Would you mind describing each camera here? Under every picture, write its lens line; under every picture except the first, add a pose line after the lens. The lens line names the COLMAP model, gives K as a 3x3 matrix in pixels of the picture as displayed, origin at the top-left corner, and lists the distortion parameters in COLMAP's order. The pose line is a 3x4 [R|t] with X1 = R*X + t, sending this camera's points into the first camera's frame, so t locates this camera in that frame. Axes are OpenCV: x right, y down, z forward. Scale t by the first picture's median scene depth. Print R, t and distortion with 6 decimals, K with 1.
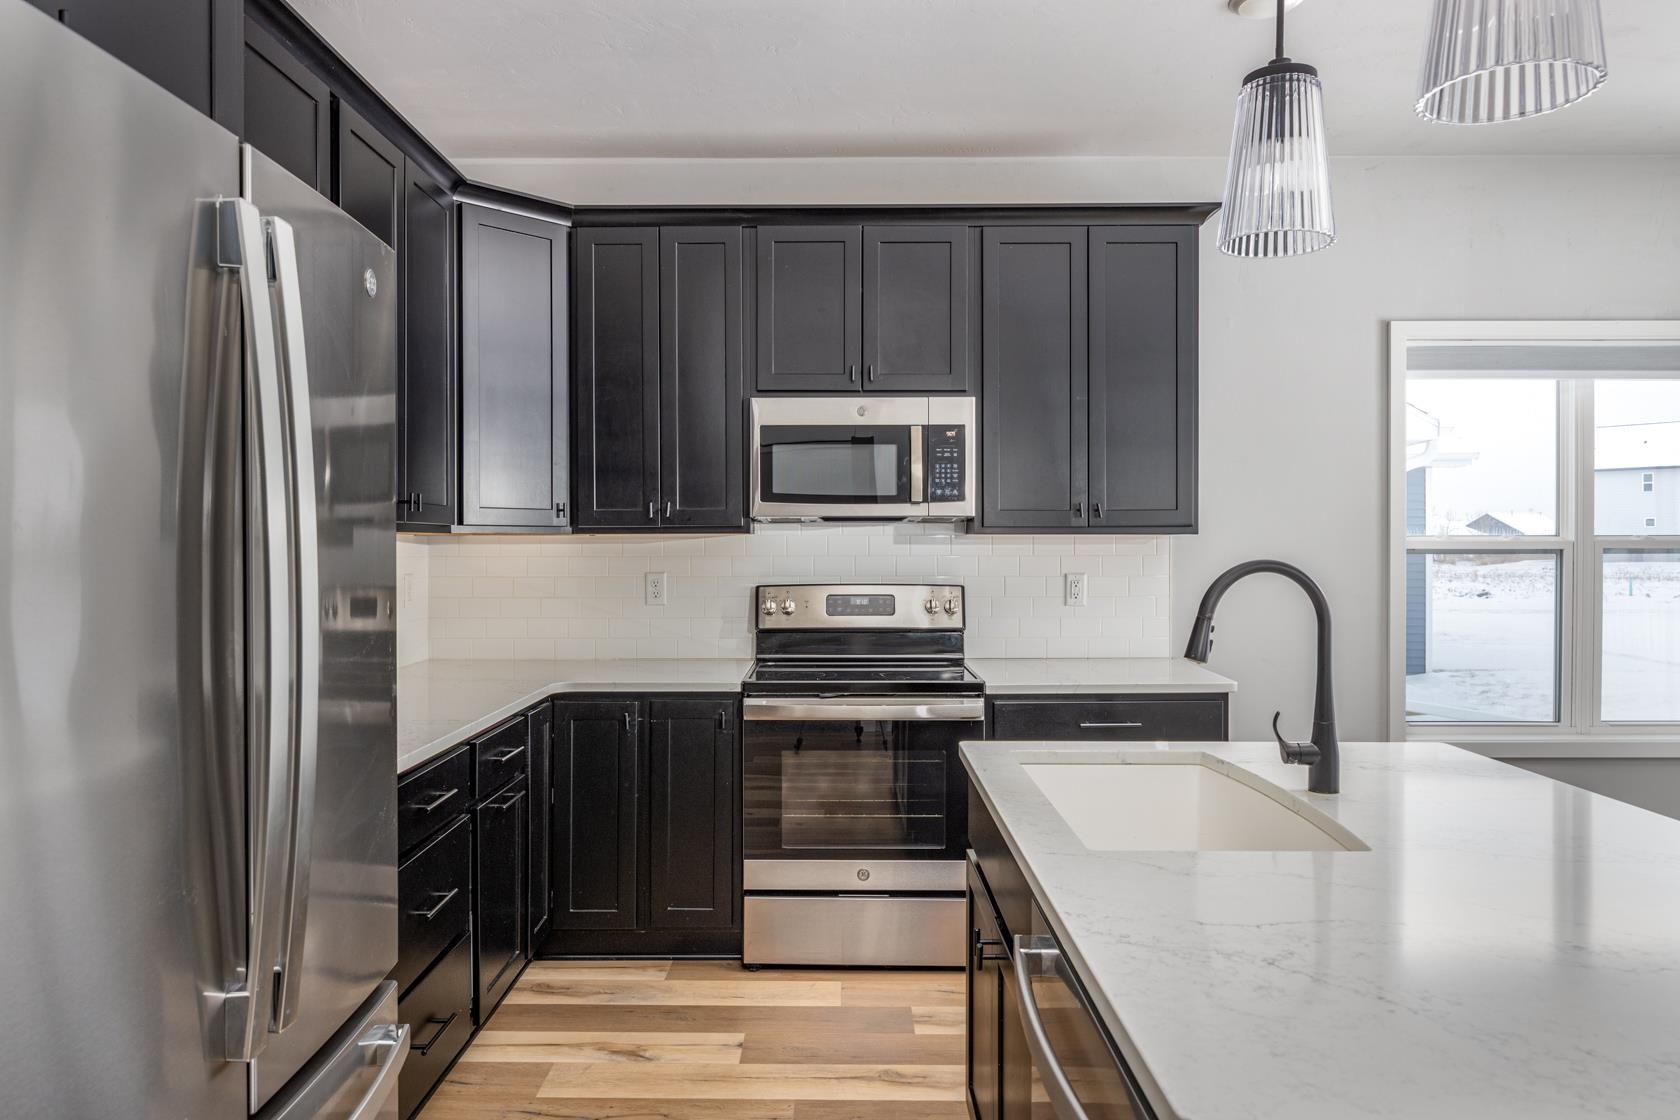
lens RADIAL K [[1114.0, 0, 840.0], [0, 1114.0, 560.0], [0, 0, 1]] dist [0.002127, 0.003237]
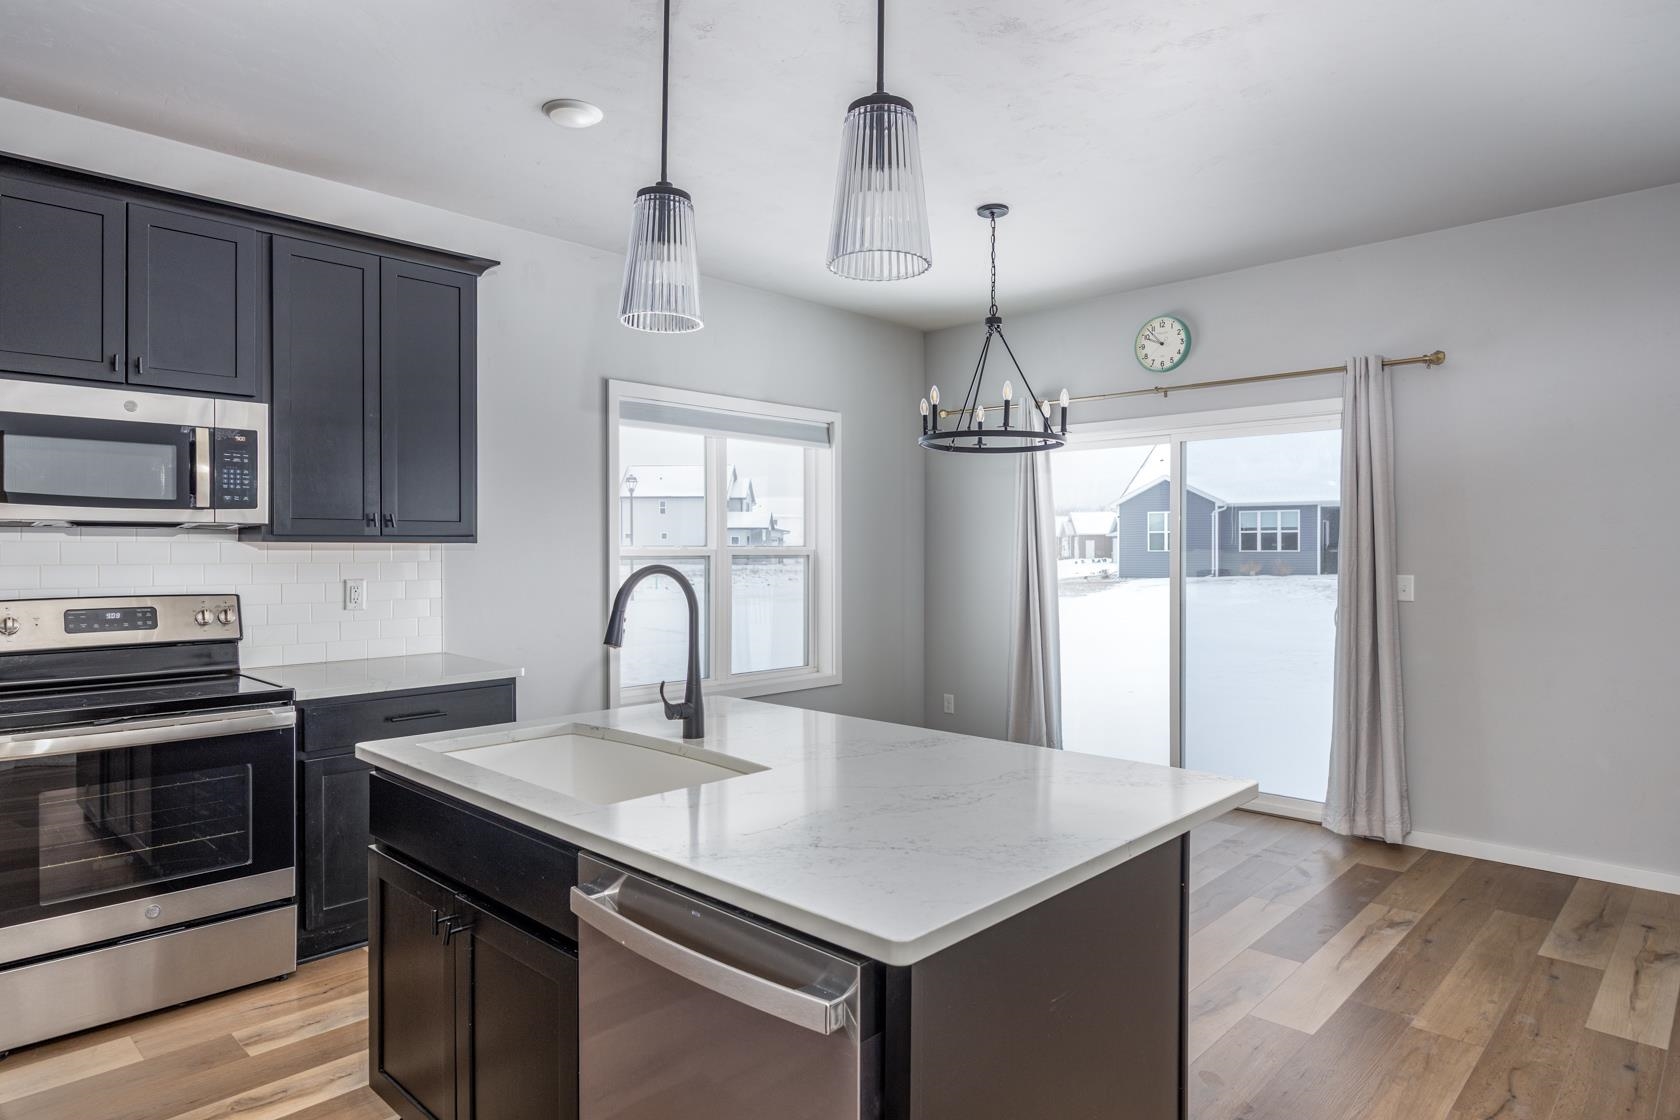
lens RADIAL K [[971.5, 0, 840.0], [0, 971.5, 560.0], [0, 0, 1]] dist [-0.009588, -0.001290]
pose [[0.685597, -0.006933, 0.727949, -0.157274], [0.010386, 0.999946, -0.000258, -0.001623], [-0.727908, 0.007737, 0.685632, 0.038171]]
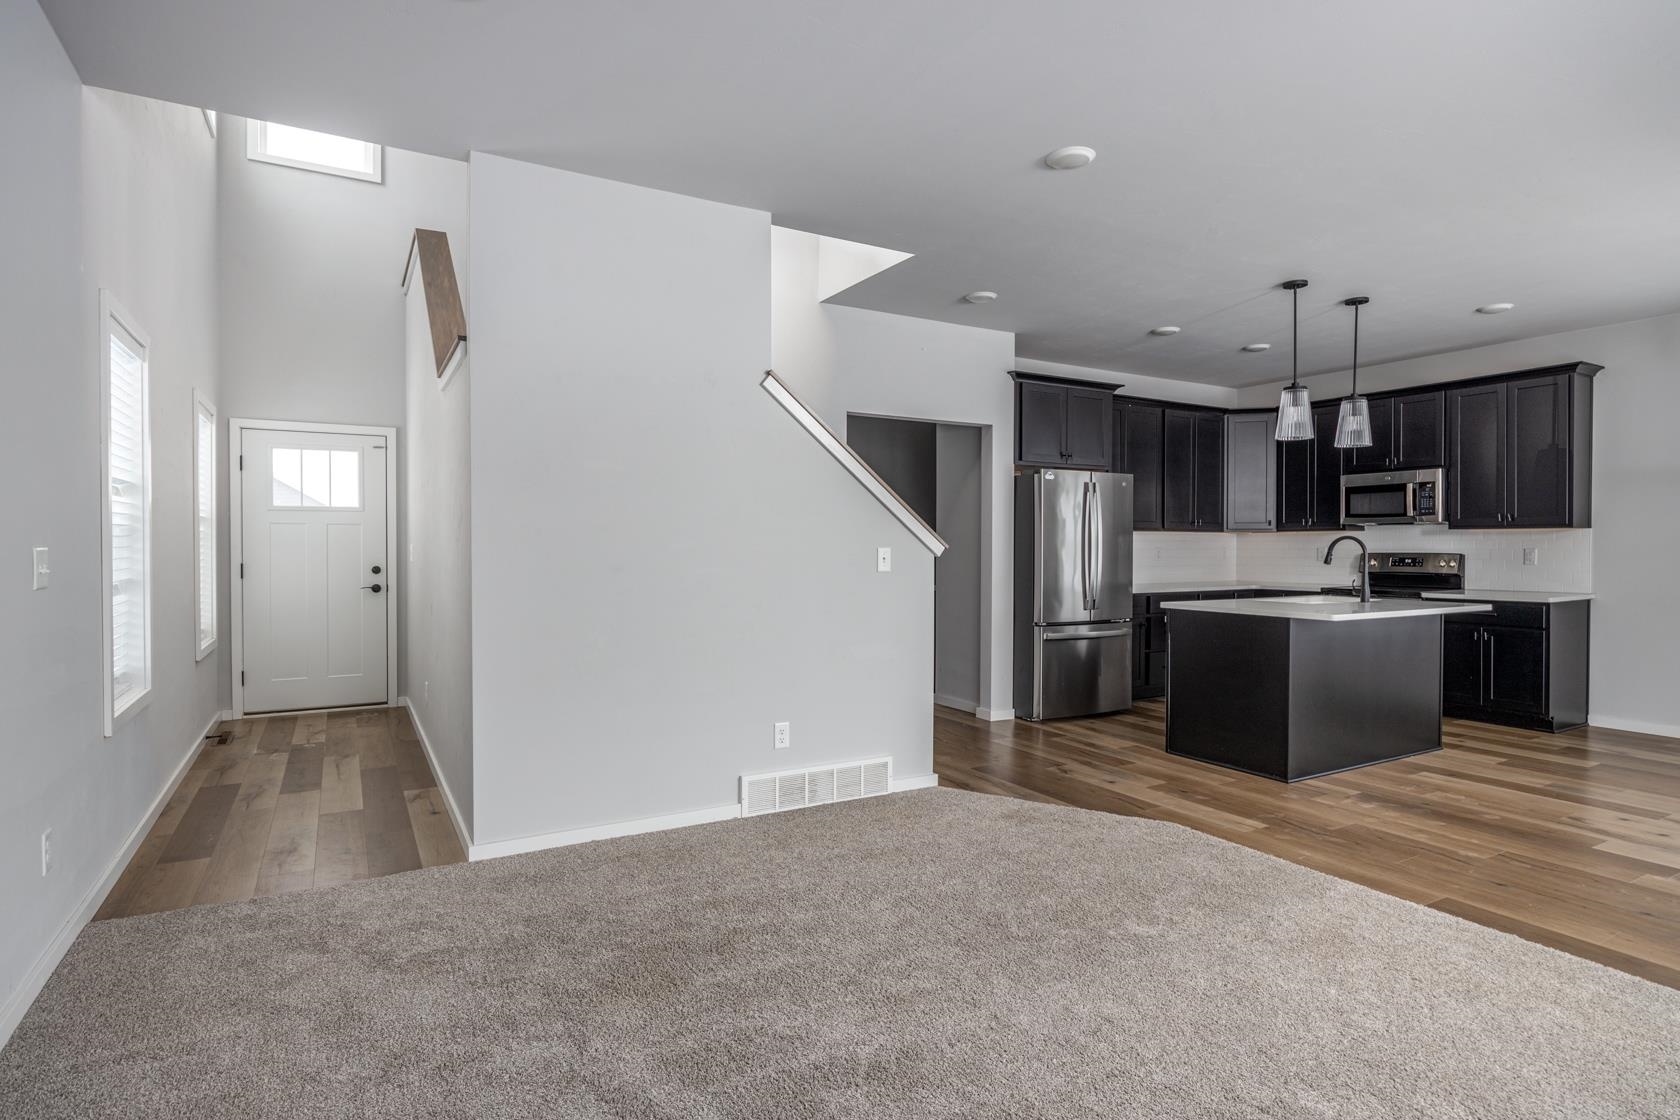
lens RADIAL K [[893.5, 0, 840.0], [0, 893.5, 560.0], [0, 0, 1]] dist [0.005498, 0.001123]
pose [[0.521673, 0.012582, -0.853052, 1.025725], [-0.009866, 0.999913, 0.008714, 0.033968], [0.853088, 0.003871, 0.521752, -0.965920]]
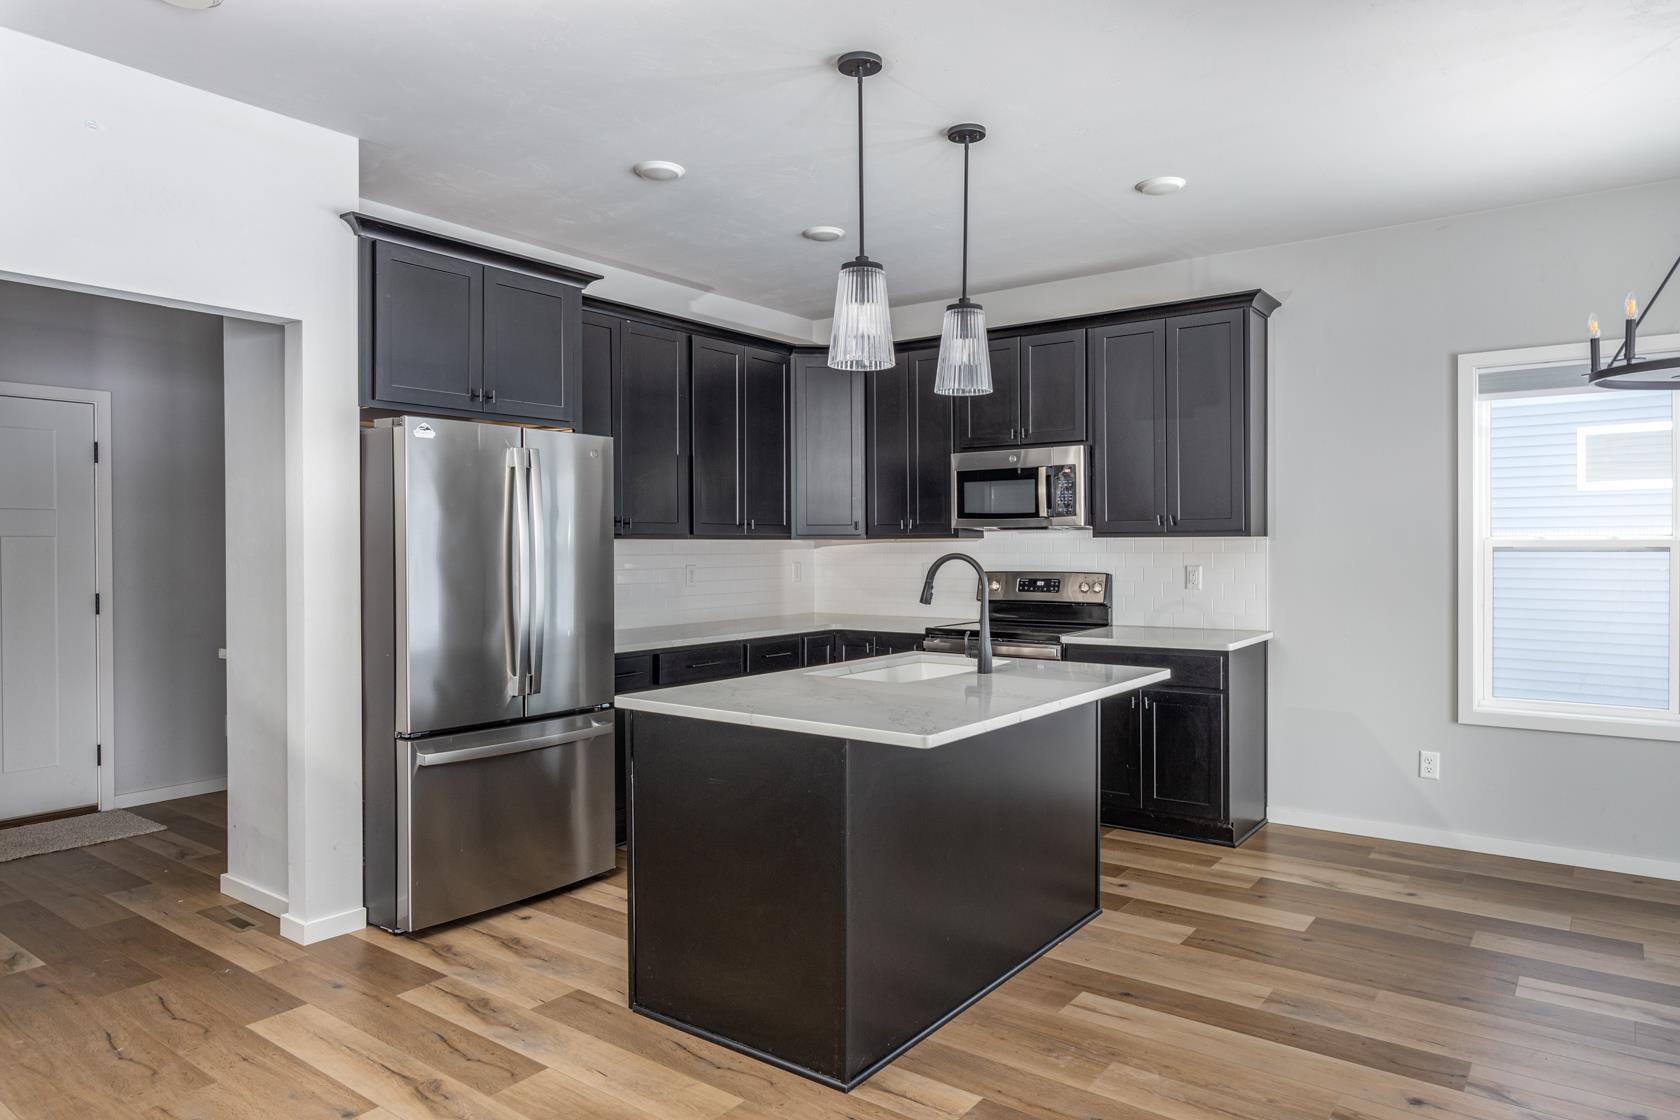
lens RADIAL K [[1080.5, 0, 840.0], [0, 1080.5, 560.0], [0, 0, 1]] dist [0.003223, 0.000905]
pose [[0.811088, 0.003968, -0.584910, 0.697260], [-0.002733, 0.999992, 0.002993, 0.002838], [0.584918, -0.000829, 0.811092, -0.351832]]
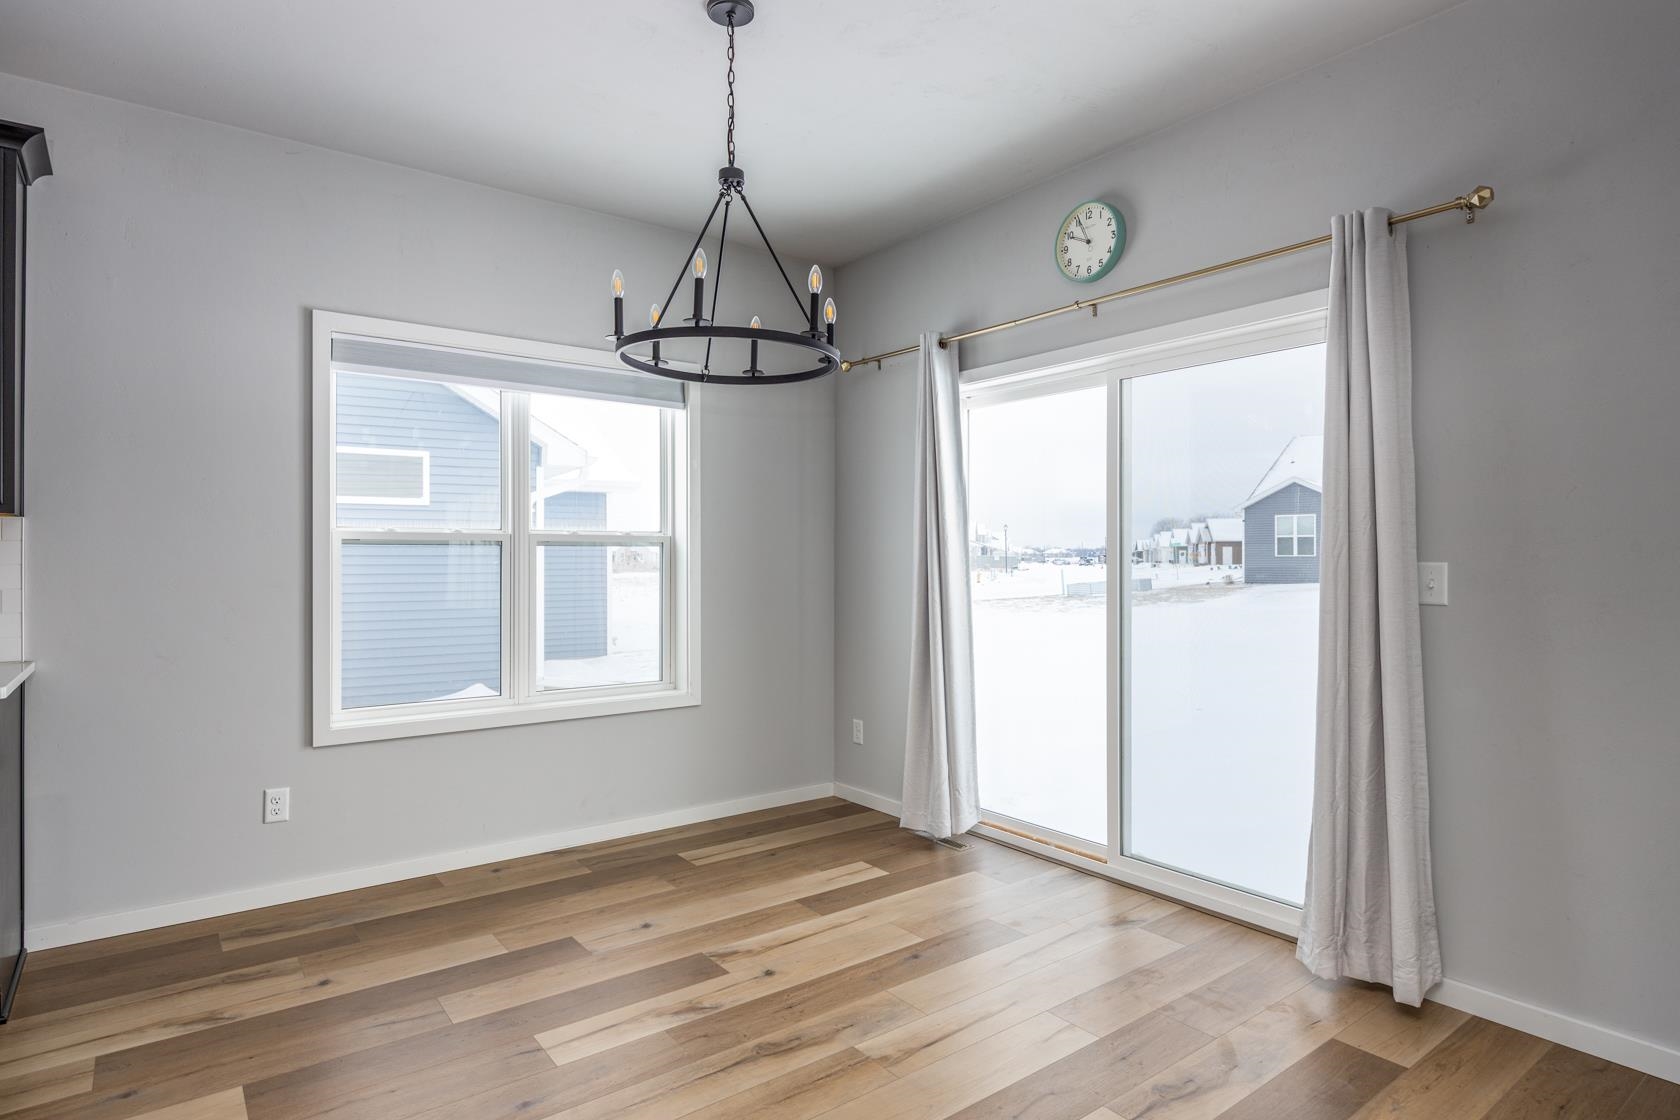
lens RADIAL K [[907.9, 0, 840.0], [0, 907.9, 560.0], [0, 0, 1]] dist [-0.006623, -0.000407]
pose [[0.793734, -0.000994, 0.608265, 0.411682], [0.008400, 0.999921, -0.009327, 0.024359], [-0.608208, 0.012513, 0.793679, 0.077109]]
